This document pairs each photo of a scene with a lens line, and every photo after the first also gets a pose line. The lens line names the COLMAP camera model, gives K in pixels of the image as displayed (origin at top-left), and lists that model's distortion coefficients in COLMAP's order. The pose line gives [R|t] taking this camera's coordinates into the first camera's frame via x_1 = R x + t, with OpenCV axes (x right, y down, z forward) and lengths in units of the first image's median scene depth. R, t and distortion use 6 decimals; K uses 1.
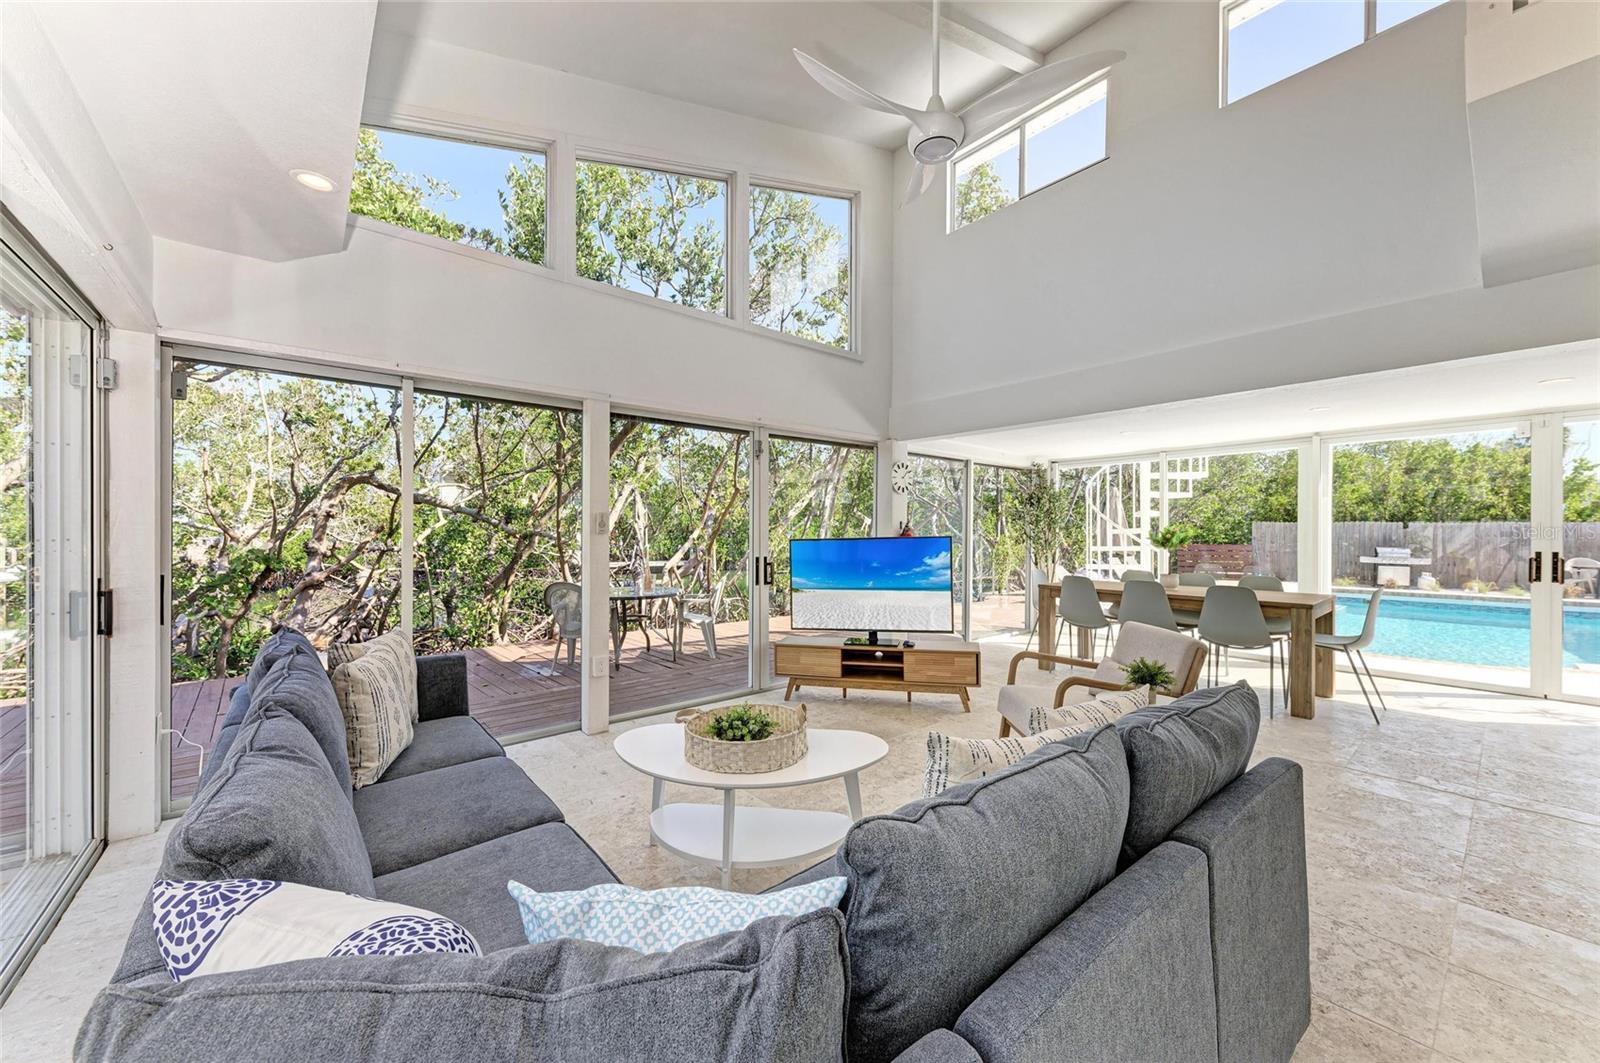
lens RADIAL K [[614.2, 0, 800.2], [0, 614.2, 538.7], [0, 0, 1]] dist [0.003170, -0.000533]
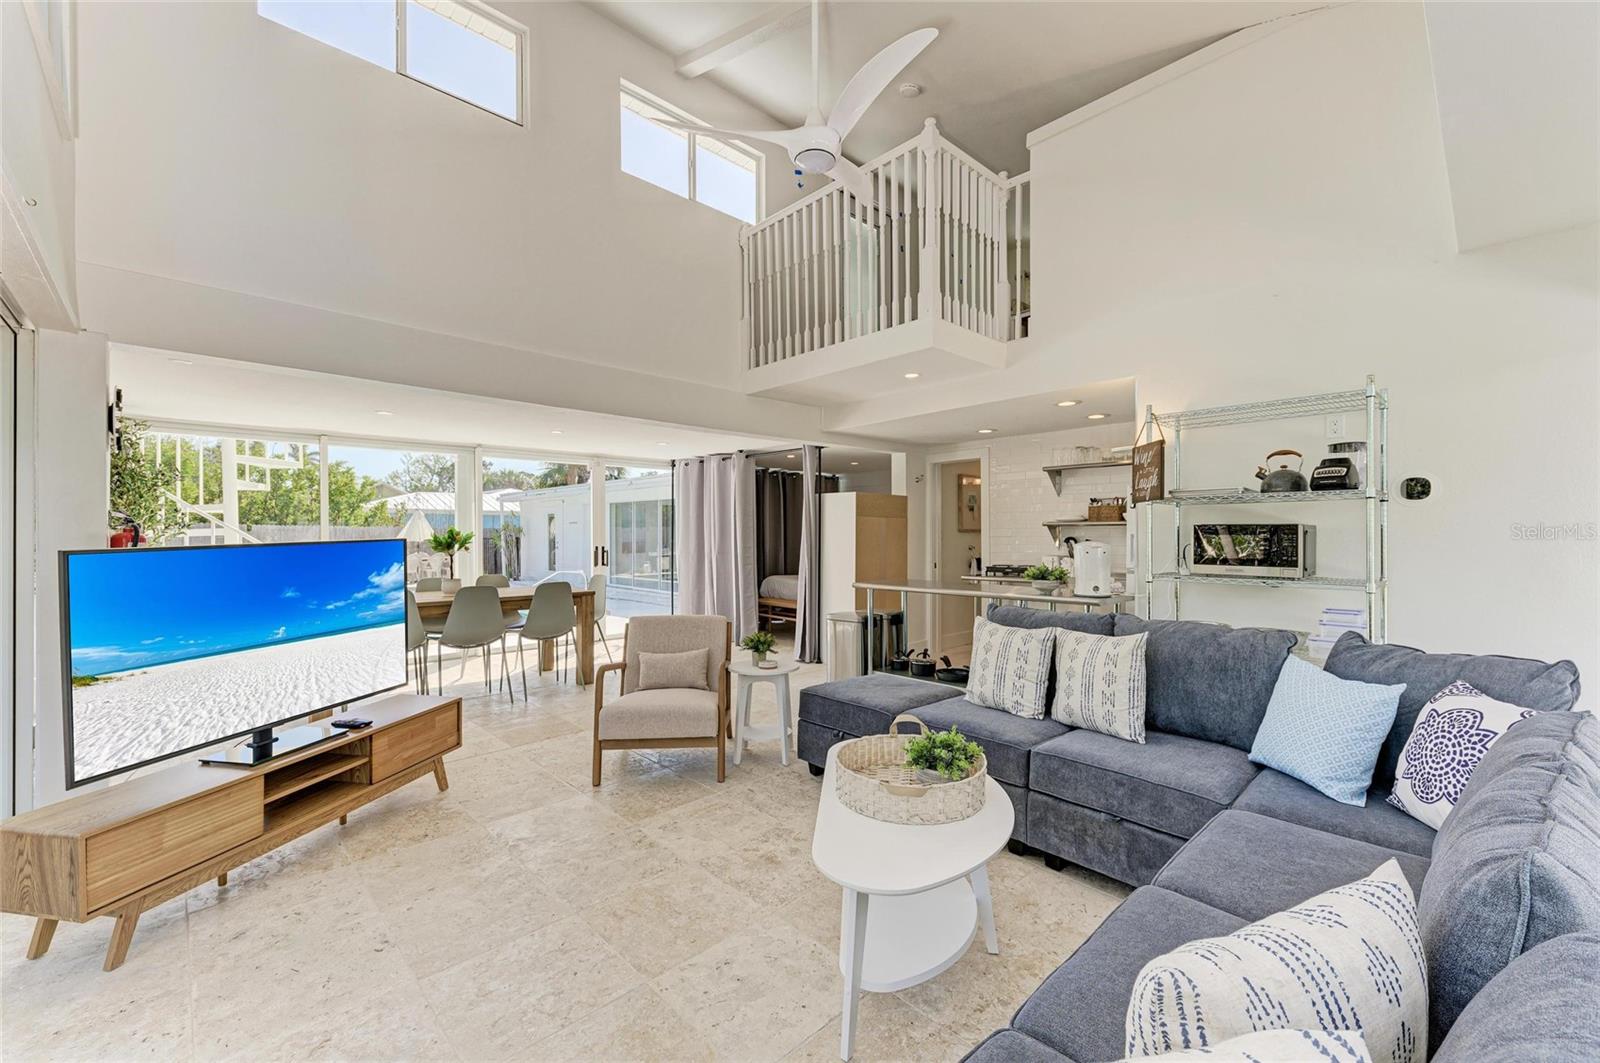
lens RADIAL K [[660.2, 0, 802.4], [0, 660.2, 526.3], [0, 0, 1]] dist [-0.000775, -0.000072]
pose [[-0.023609, 0.009618, 0.999675, -0.457952], [0.012688, 0.999876, -0.009321, -0.005360], [-0.999641, 0.012464, -0.023728, 0.573159]]
